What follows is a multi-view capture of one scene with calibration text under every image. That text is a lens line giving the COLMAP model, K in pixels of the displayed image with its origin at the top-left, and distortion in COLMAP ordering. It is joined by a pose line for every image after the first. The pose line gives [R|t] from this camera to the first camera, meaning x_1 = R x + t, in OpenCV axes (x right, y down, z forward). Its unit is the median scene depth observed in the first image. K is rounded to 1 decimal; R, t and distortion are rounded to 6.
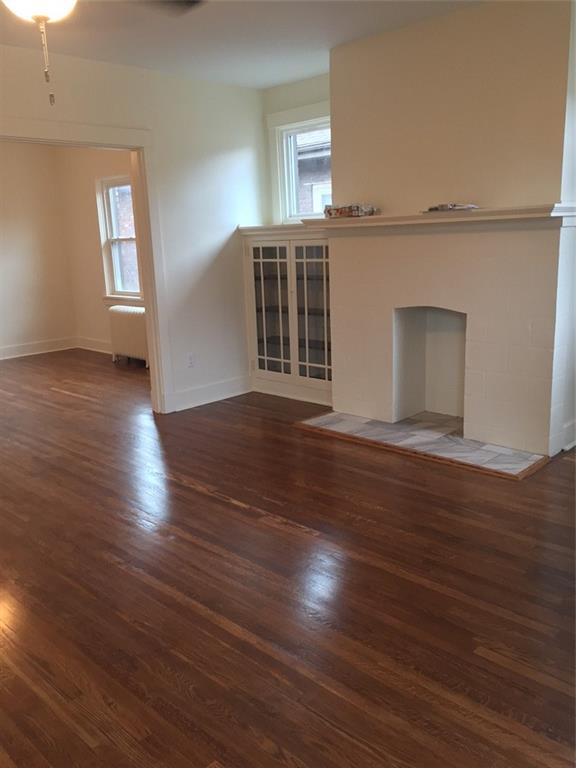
lens RADIAL K [[658.0, 0, 291.5], [0, 658.0, 383.7], [0, 0, 1]] dist [0.072088, -0.066954]
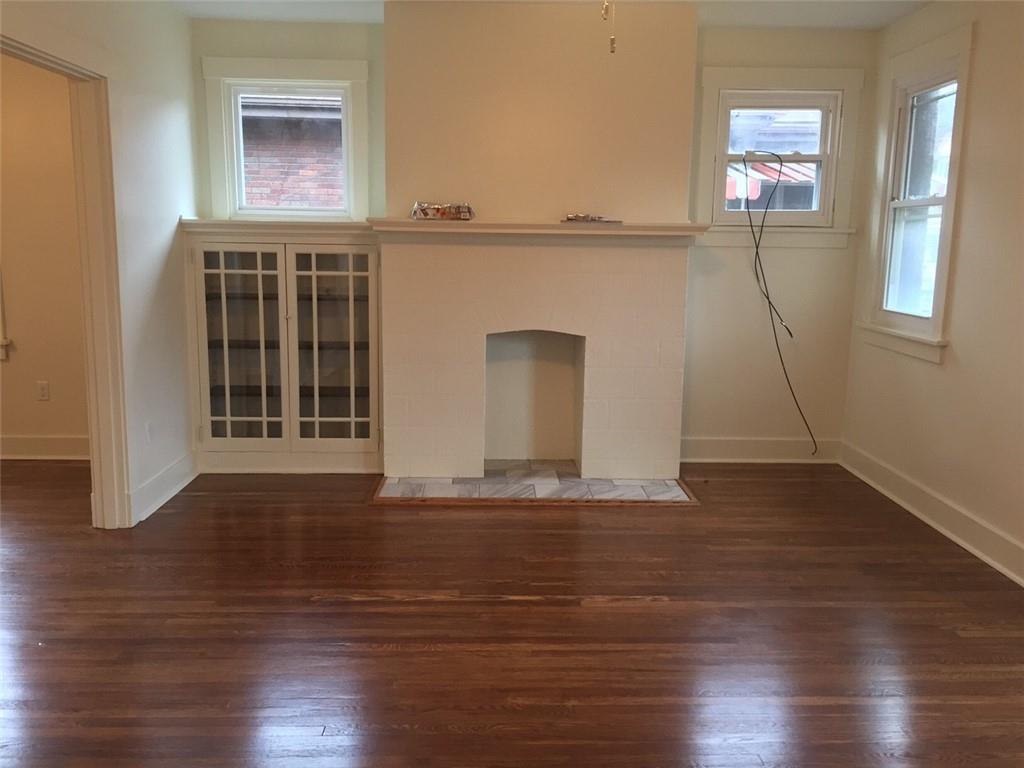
lens RADIAL K [[877.3, 0, 516.5], [0, 877.3, 385.4], [0, 0, 1]] dist [0.072088, -0.066954]
pose [[0.694043, -0.072265, 0.716297, -0.574992], [0.119427, 0.992721, -0.015563, -0.029483], [-0.709959, 0.096347, 0.697621, 0.219332]]
